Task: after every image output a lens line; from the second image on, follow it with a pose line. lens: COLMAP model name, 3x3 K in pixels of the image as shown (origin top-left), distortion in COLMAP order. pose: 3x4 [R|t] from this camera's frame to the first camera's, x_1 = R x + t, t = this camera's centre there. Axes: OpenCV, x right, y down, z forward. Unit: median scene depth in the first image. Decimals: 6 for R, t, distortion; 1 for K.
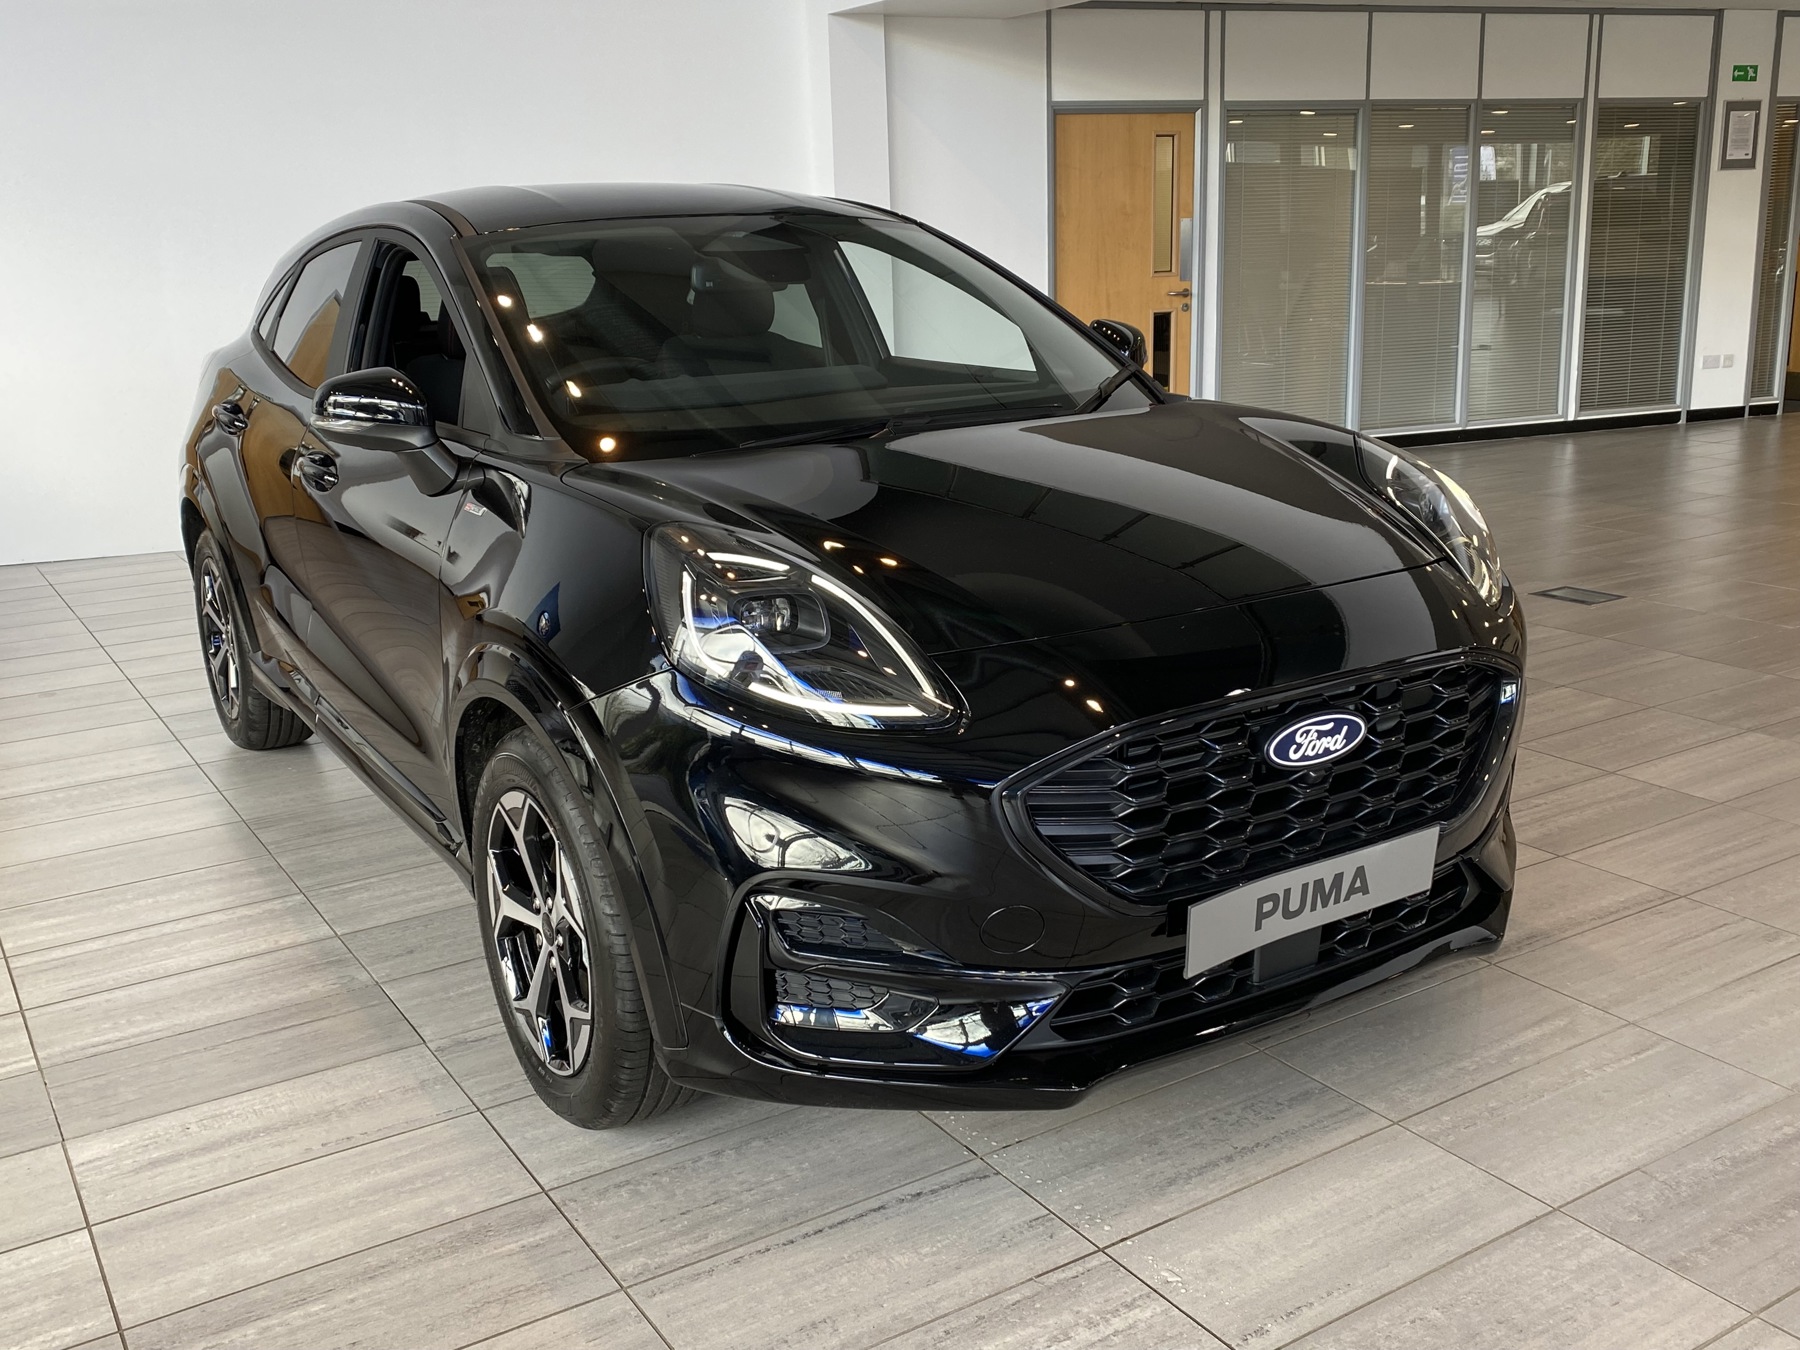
lens RADIAL K [[1680.8, 0, 907.5], [0, 1680.8, 665.5], [0, 0, 1]] dist [0.016564, 0.000000]
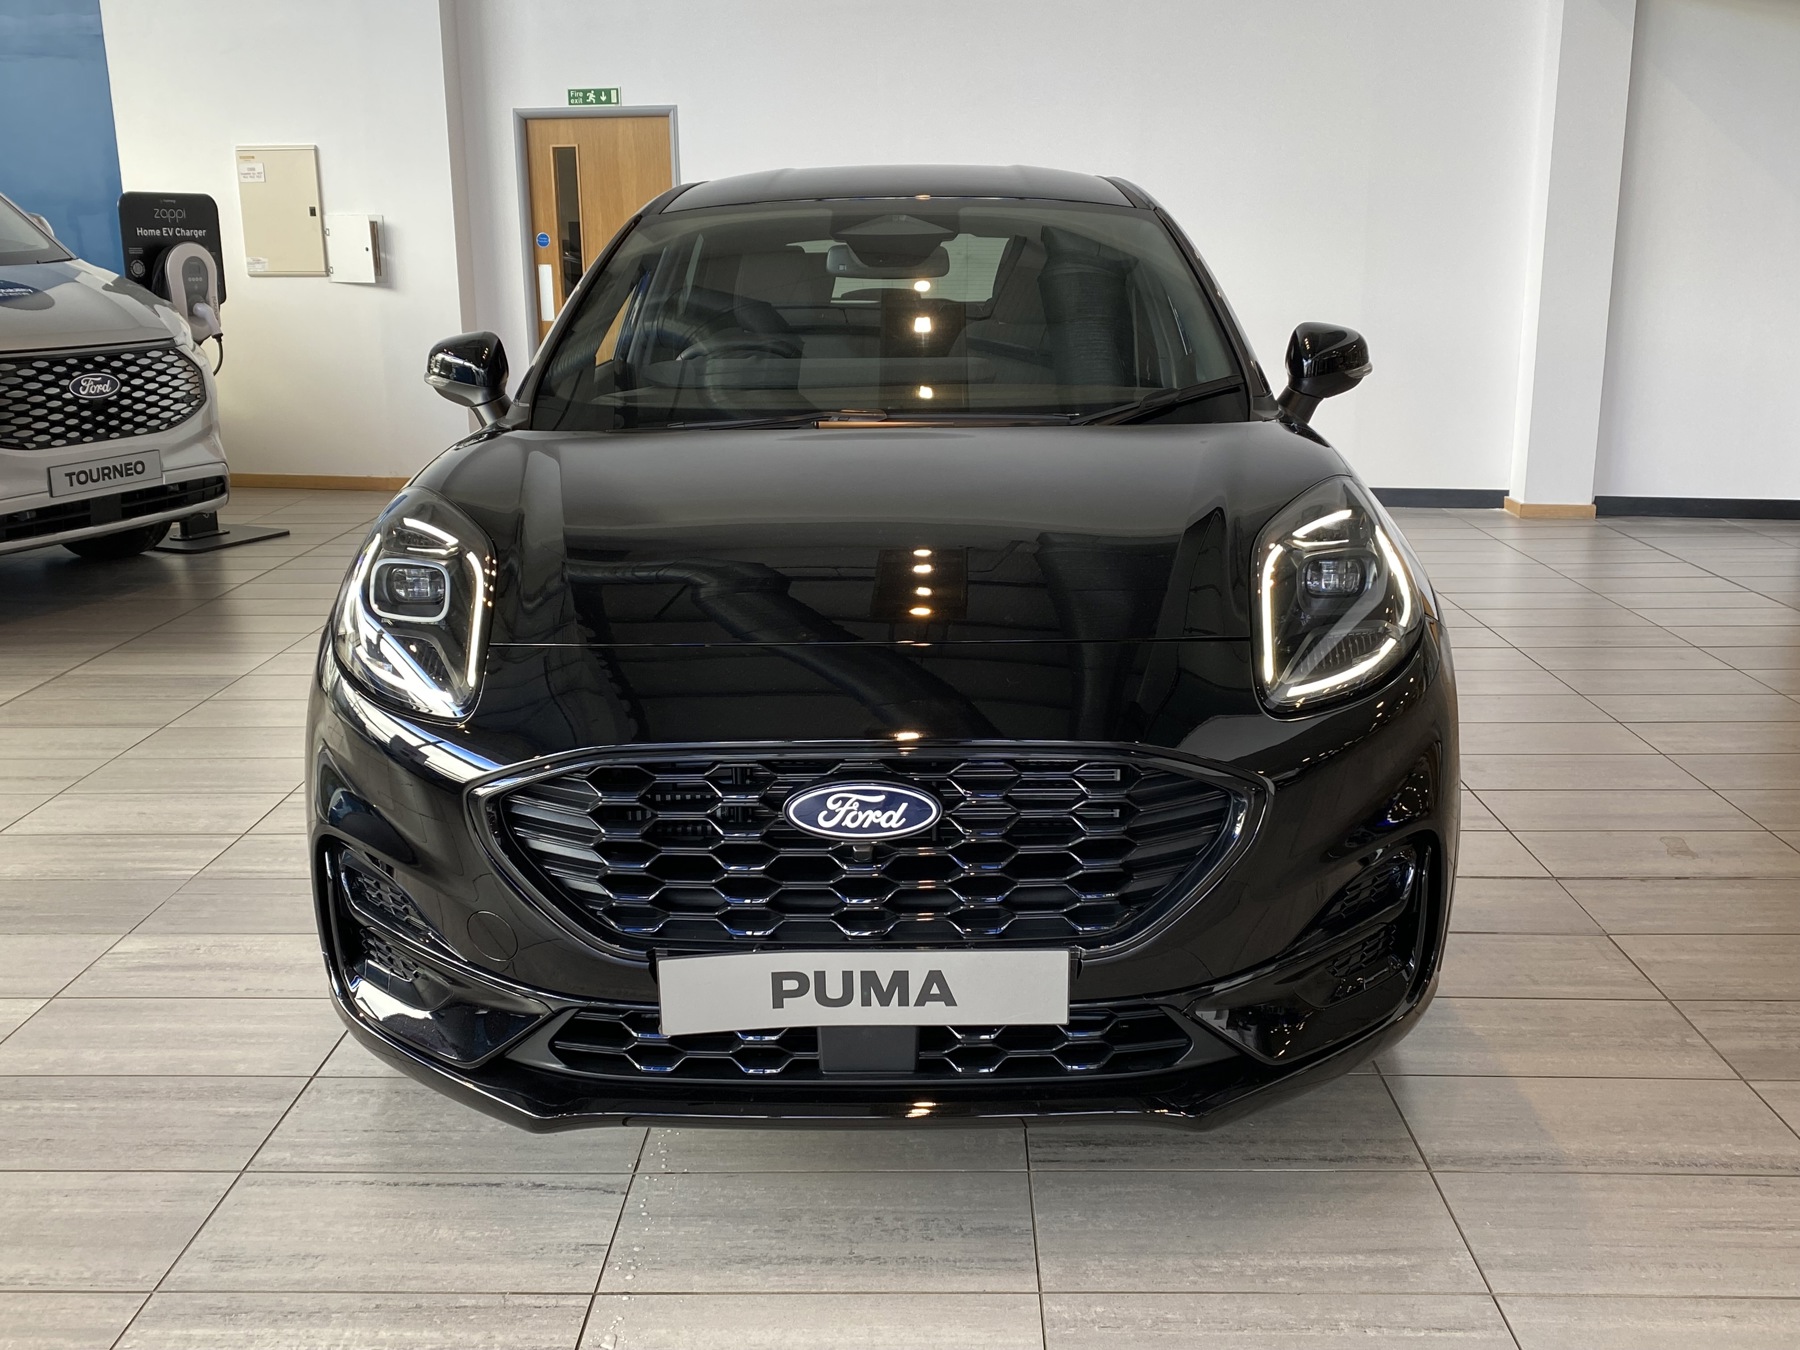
lens RADIAL K [[1680.8, 0, 916.7], [0, 1680.8, 639.3], [0, 0, 1]] dist [0.016564, 0.000000]
pose [[0.835809, 0.147180, -0.528925, 0.704036], [-0.146559, 0.988249, 0.043400, -0.084244], [0.529097, 0.041245, 0.847558, 0.271754]]
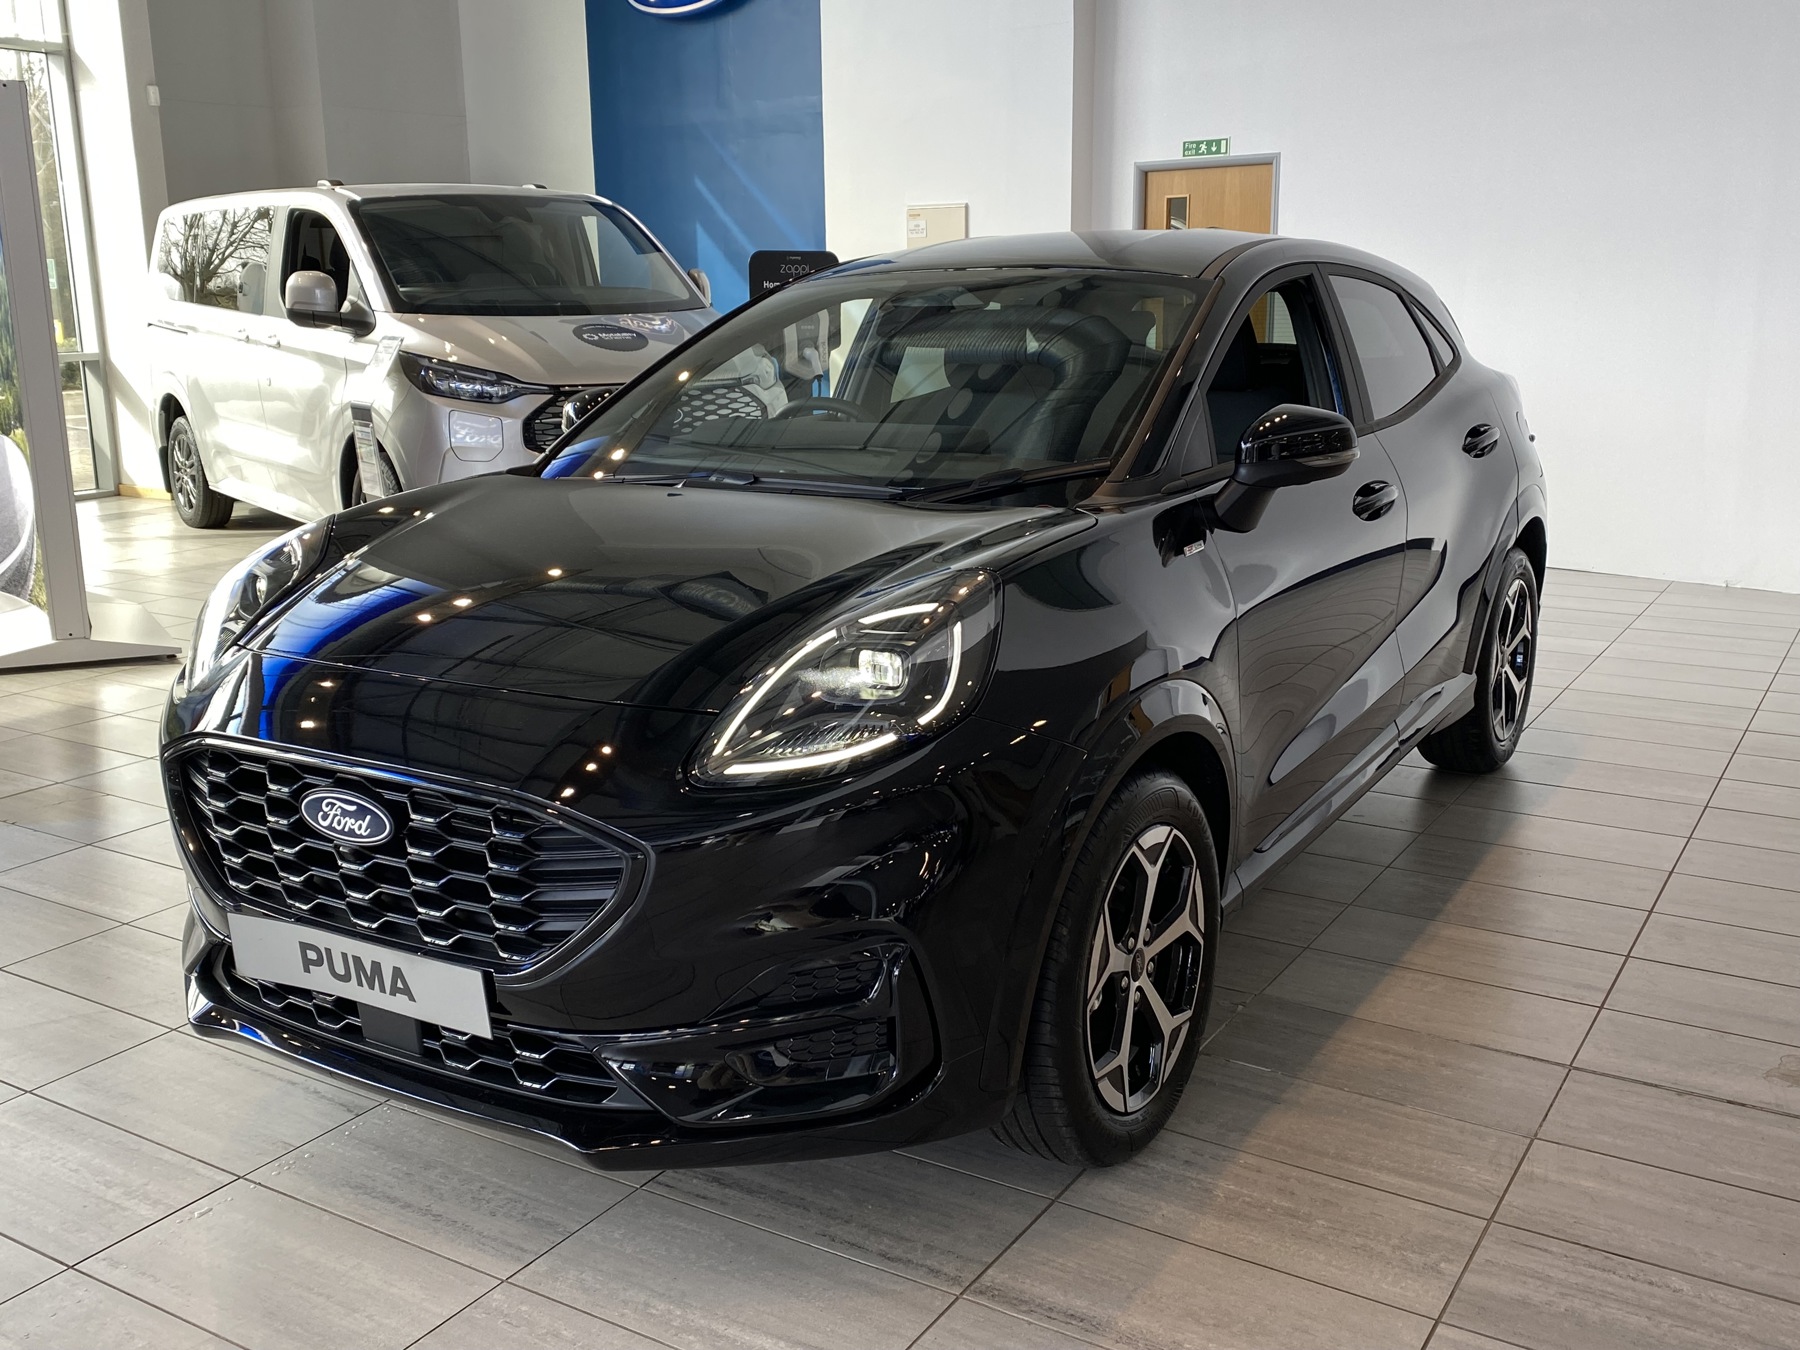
lens RADIAL K [[1680.8, 0, 919.4], [0, 1680.8, 683.7], [0, 0, 1]] dist [0.016564, 0.000000]
pose [[0.446535, 0.228632, -0.865063, 1.238483], [-0.216744, 0.965649, 0.143335, -0.249731], [0.868118, 0.123493, 0.480750, 0.792690]]
